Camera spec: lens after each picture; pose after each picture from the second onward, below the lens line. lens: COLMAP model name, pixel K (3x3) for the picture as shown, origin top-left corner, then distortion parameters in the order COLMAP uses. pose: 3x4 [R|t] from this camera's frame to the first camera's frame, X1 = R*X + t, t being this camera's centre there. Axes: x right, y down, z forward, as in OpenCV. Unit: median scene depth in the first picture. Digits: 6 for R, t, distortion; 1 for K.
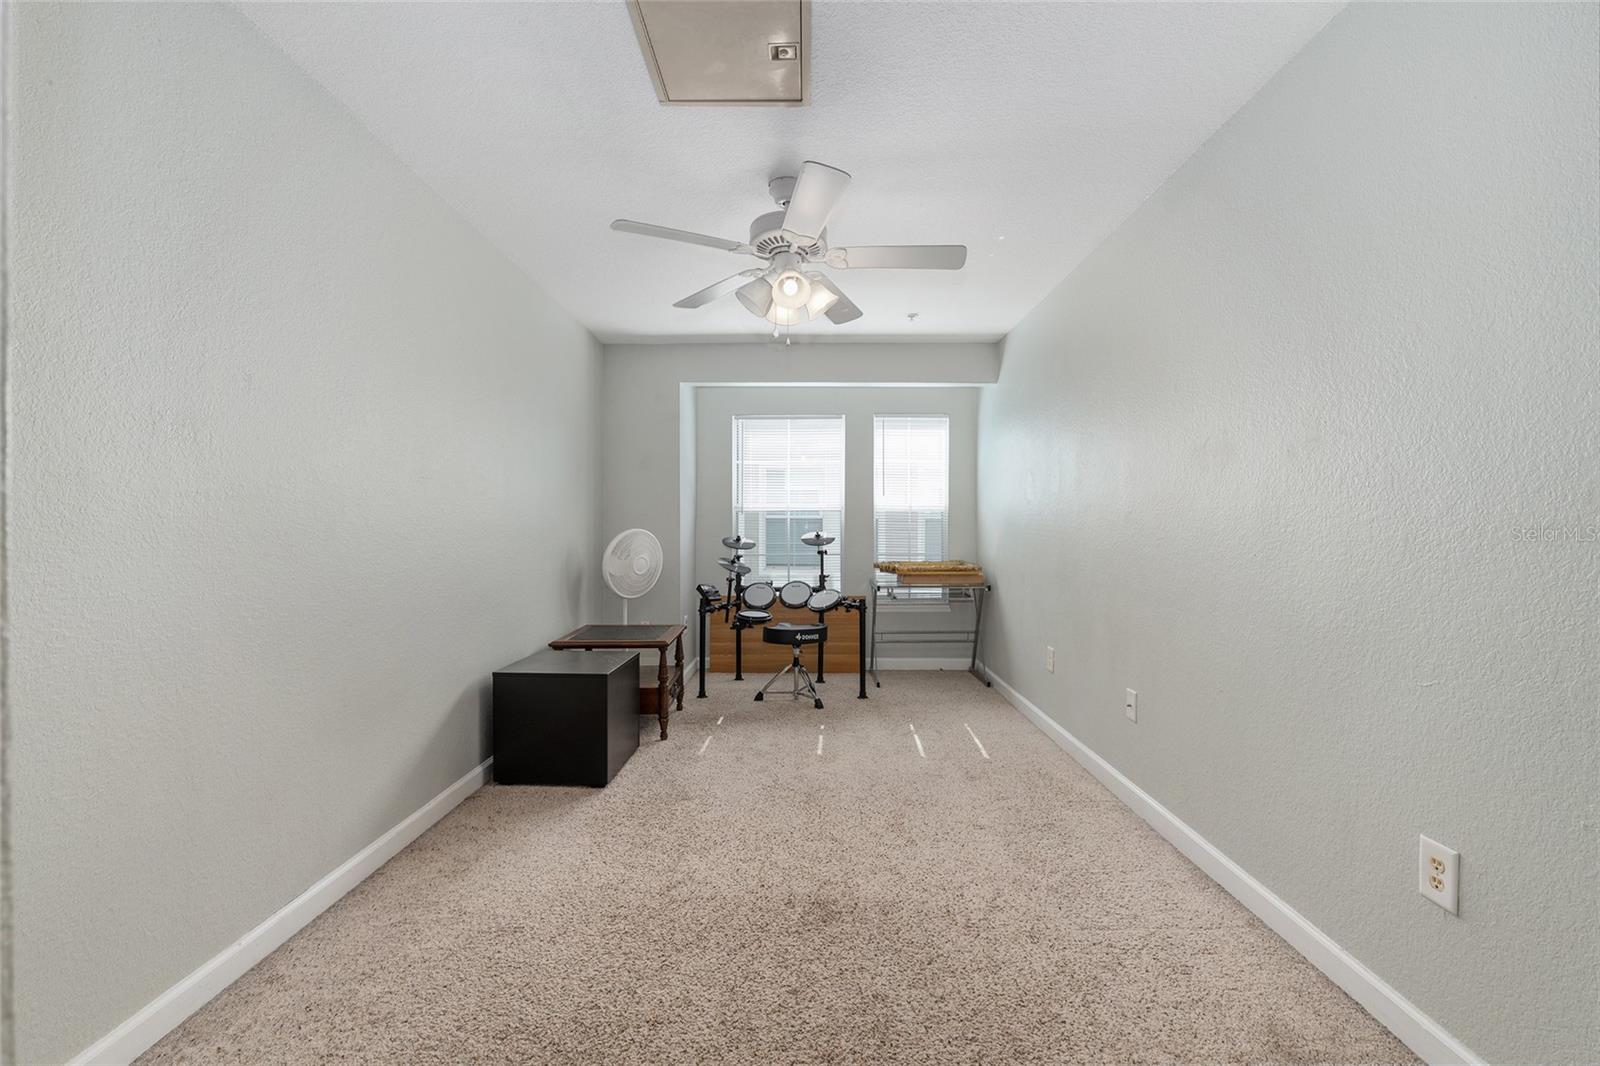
lens RADIAL K [[658.0, 0, 808.4], [0, 658.0, 558.6], [0, 0, 1]] dist [-0.014815, 0.001480]
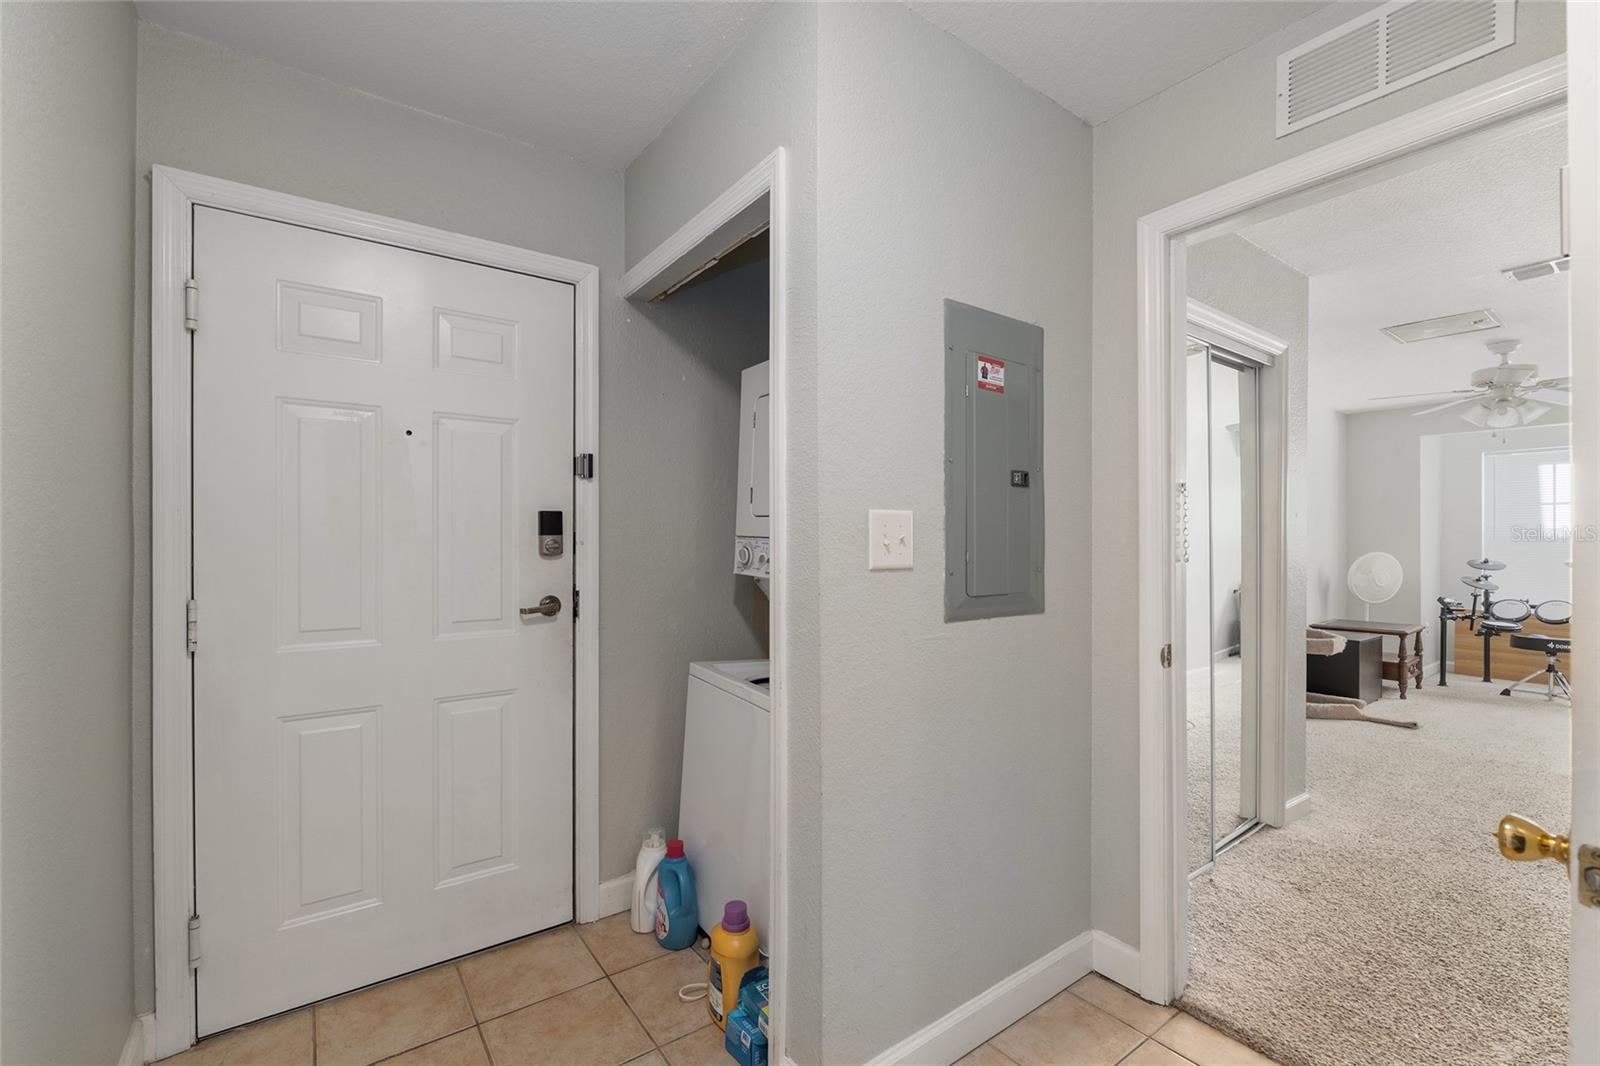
lens RADIAL K [[697.6, 0, 795.5], [0, 697.6, 541.4], [0, 0, 1]] dist [-0.006554, 0.001110]
pose [[0.589322, -0.001144, -0.807897, 0.177978], [-0.036282, 0.998953, -0.027880, 0.015058], [0.807083, 0.045742, 0.588664, -0.776932]]
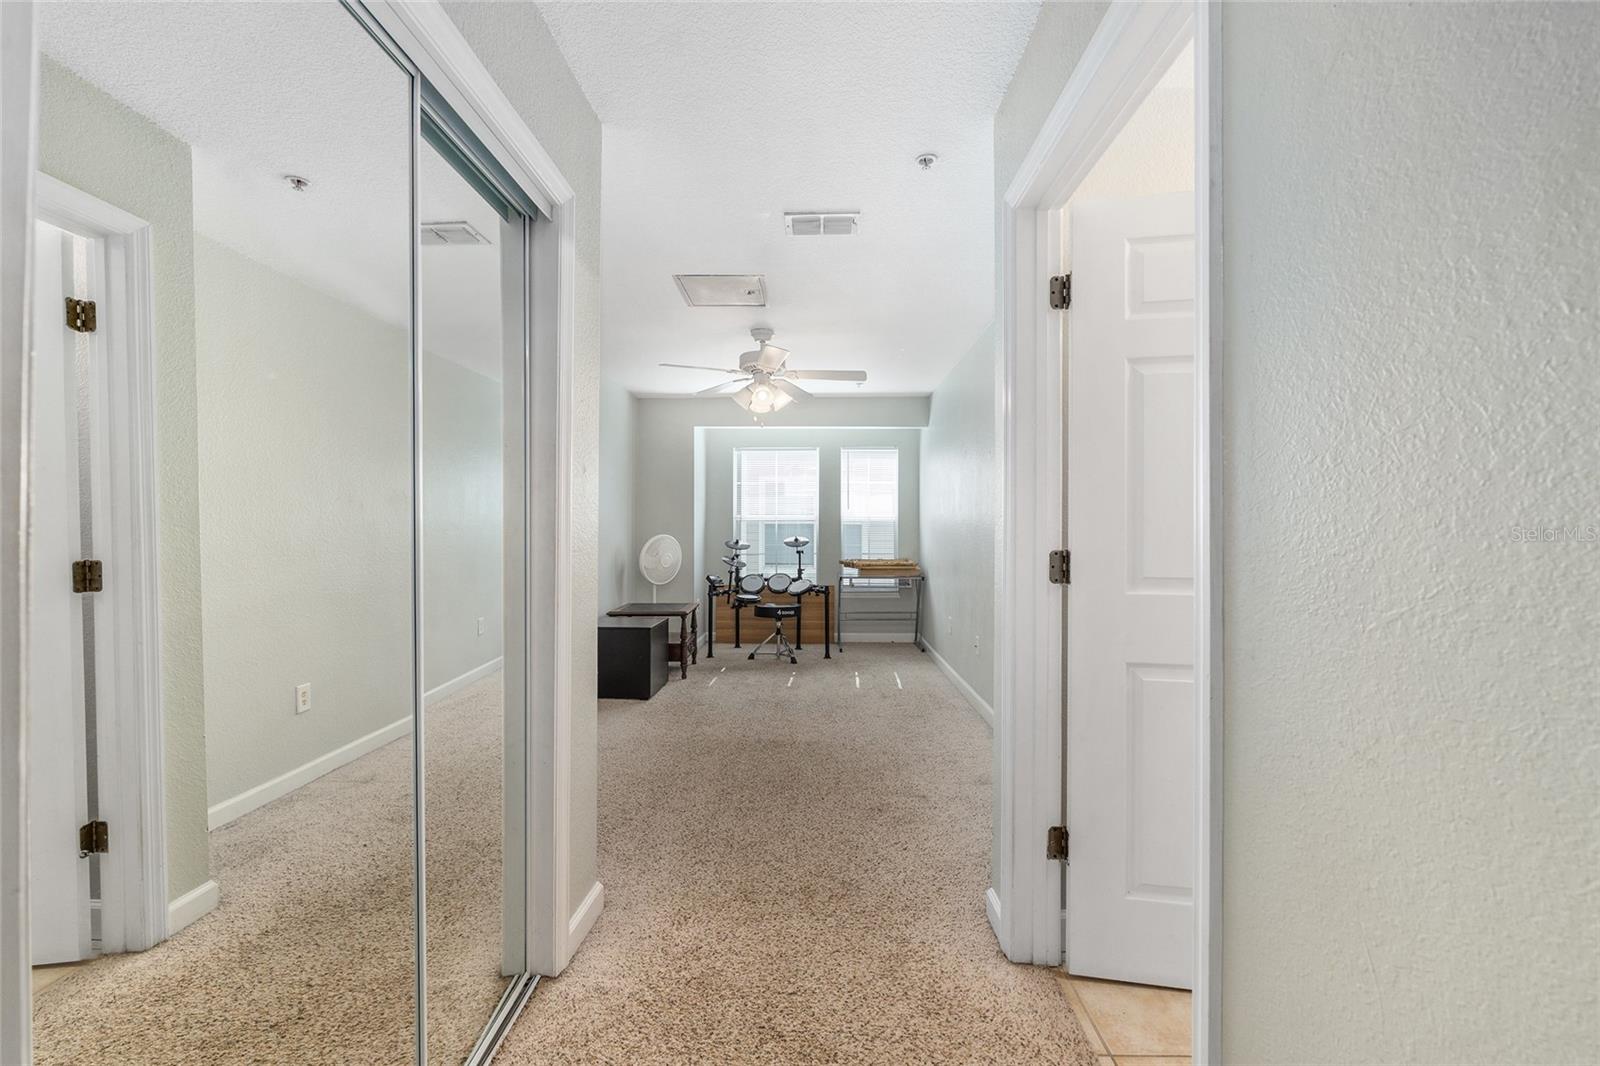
lens RADIAL K [[658.0, 0, 794.6], [0, 658.0, 531.0], [0, 0, 1]] dist [-0.014815, 0.001480]
pose [[0.999517, -0.000620, -0.031075, 0.055590], [-0.000831, 0.998911, -0.046643, 0.011118], [0.031070, 0.046647, 0.998428, -0.364294]]
